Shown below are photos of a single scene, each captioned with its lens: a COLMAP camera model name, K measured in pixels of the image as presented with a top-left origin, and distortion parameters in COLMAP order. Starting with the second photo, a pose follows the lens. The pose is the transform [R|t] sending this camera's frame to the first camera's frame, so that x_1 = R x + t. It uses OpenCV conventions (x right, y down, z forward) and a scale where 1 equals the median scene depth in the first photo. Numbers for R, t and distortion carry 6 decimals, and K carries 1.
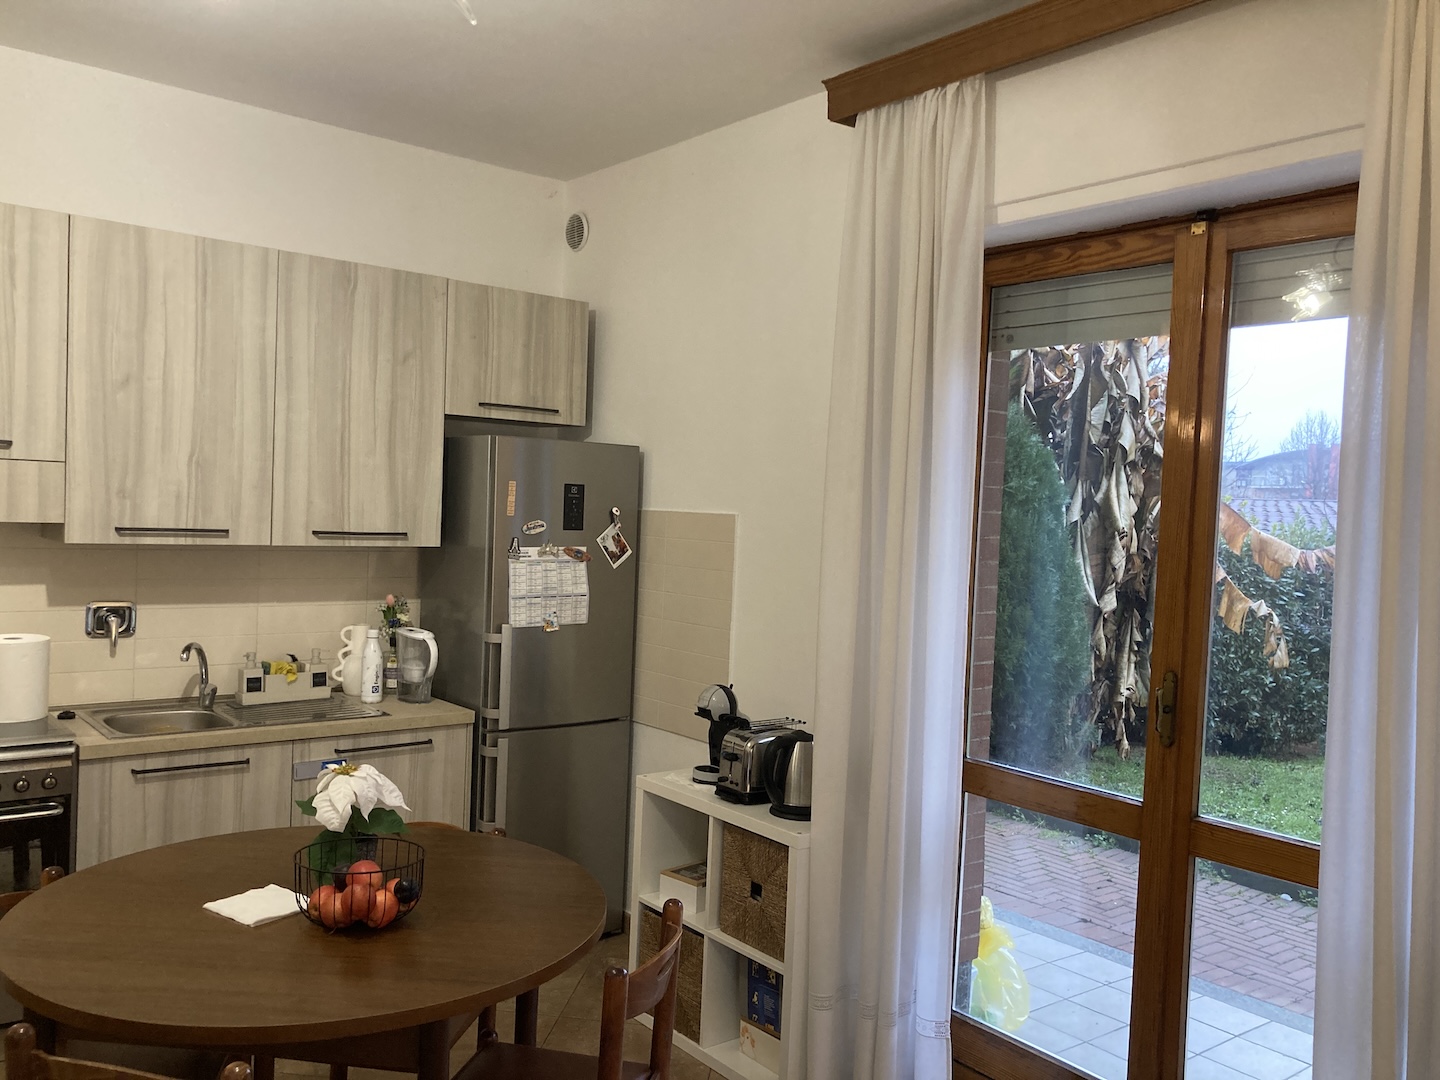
lens RADIAL K [[1159.4, 0, 721.5], [0, 1159.4, 542.5], [0, 0, 1]] dist [0.010864, -0.020863]
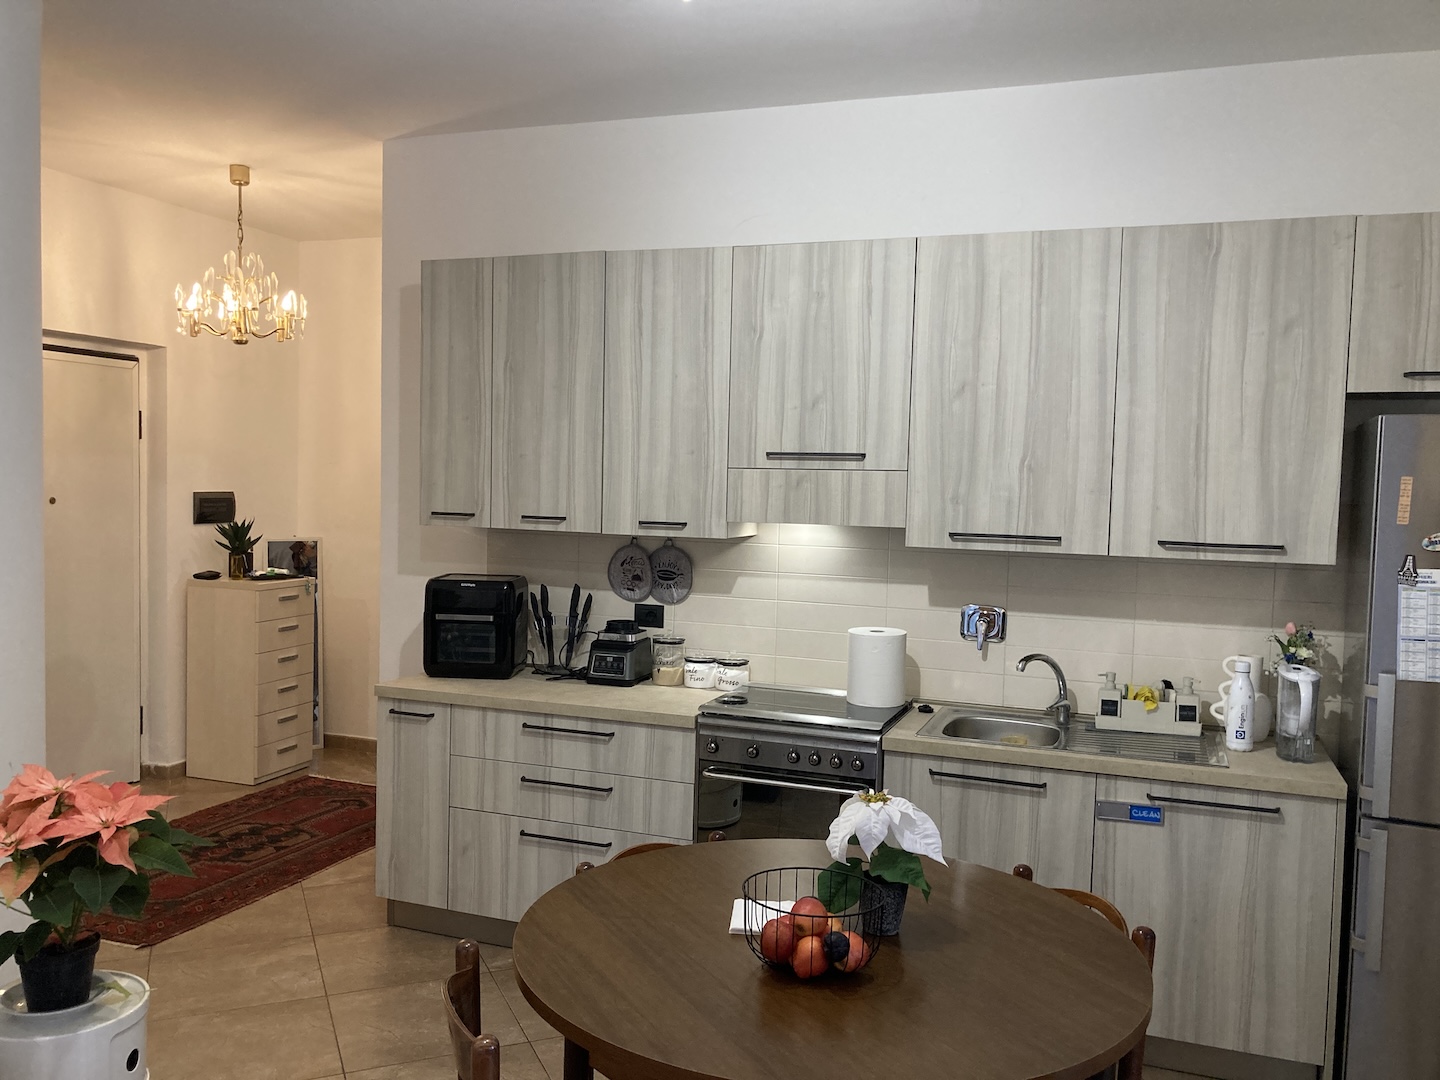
lens RADIAL K [[1159.4, 0, 719.8], [0, 1159.4, 552.3], [0, 0, 1]] dist [0.010864, -0.020863]
pose [[0.502647, 0.023593, -0.864170, 0.243672], [-0.033593, 0.999406, 0.007746, 0.003159], [0.863839, 0.025136, 0.503141, 0.285166]]
